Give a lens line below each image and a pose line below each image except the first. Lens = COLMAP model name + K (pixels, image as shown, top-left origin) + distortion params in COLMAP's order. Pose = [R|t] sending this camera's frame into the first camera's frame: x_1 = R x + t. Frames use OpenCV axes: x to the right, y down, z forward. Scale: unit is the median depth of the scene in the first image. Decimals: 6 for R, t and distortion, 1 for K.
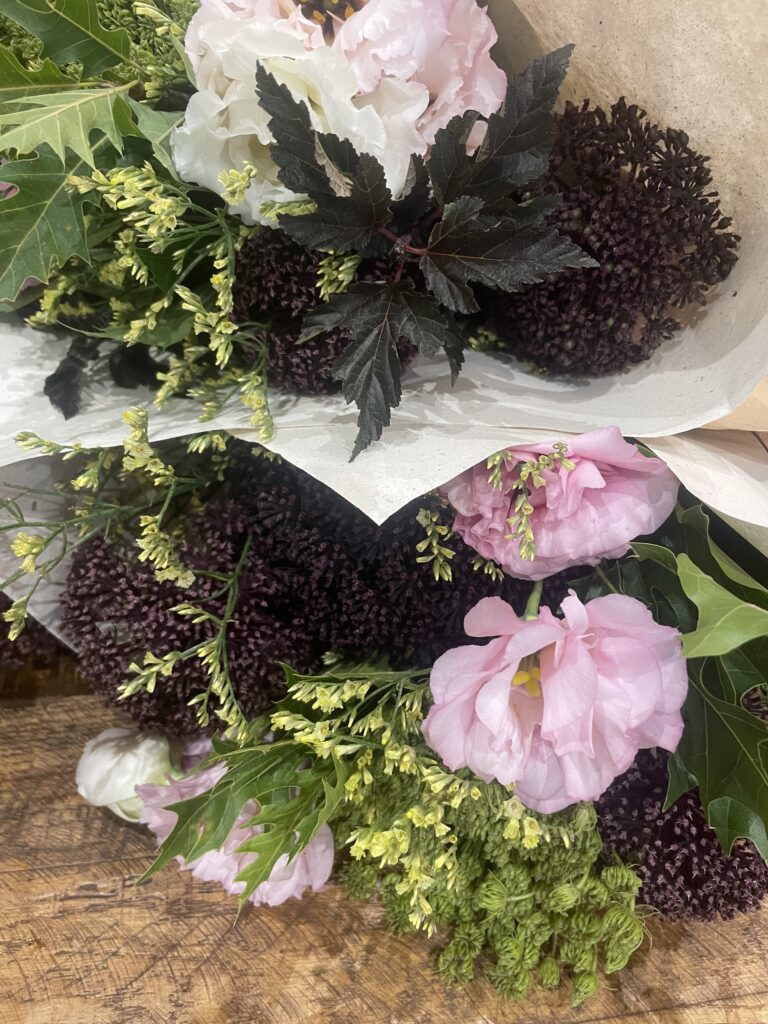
lens RADIAL K [[783.2, 0, 368.9], [0, 783.2, 509.3], [0, 0, 1]] dist [0.064727, -0.109790]
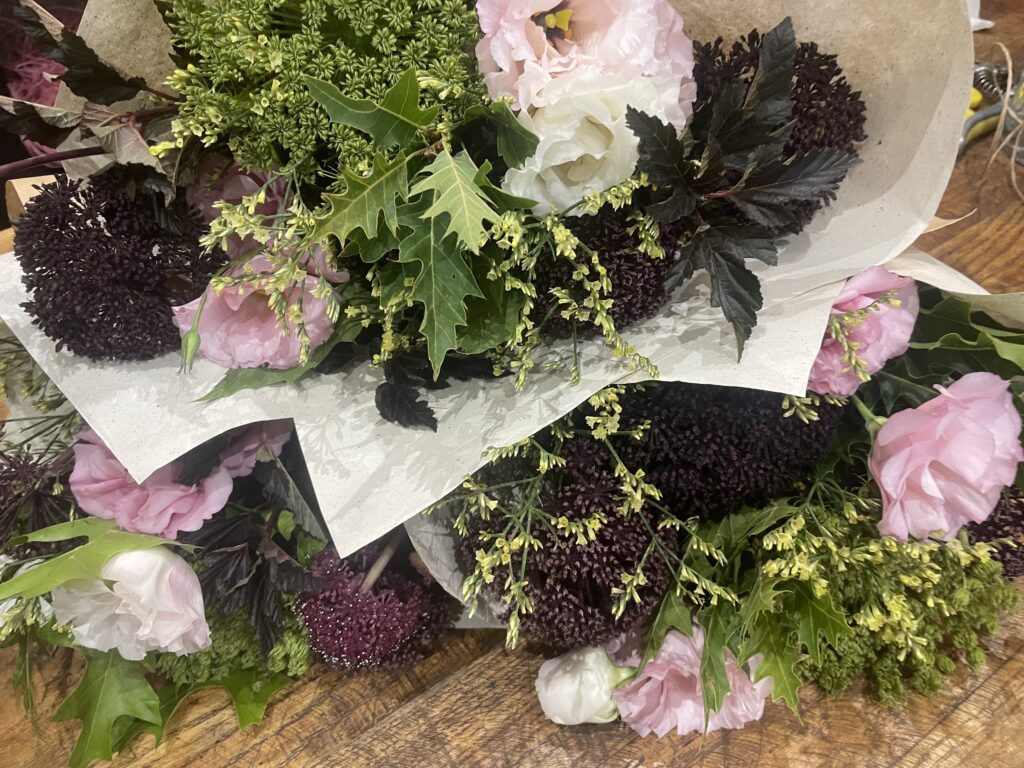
lens RADIAL K [[783.2, 0, 497.5], [0, 783.2, 403.9], [0, 0, 1]] dist [0.064727, -0.109790]
pose [[0.890044, -0.397717, 0.222806, -0.632412], [0.395916, 0.916656, 0.054695, -0.208097], [-0.225990, 0.039532, 0.973327, -0.157465]]
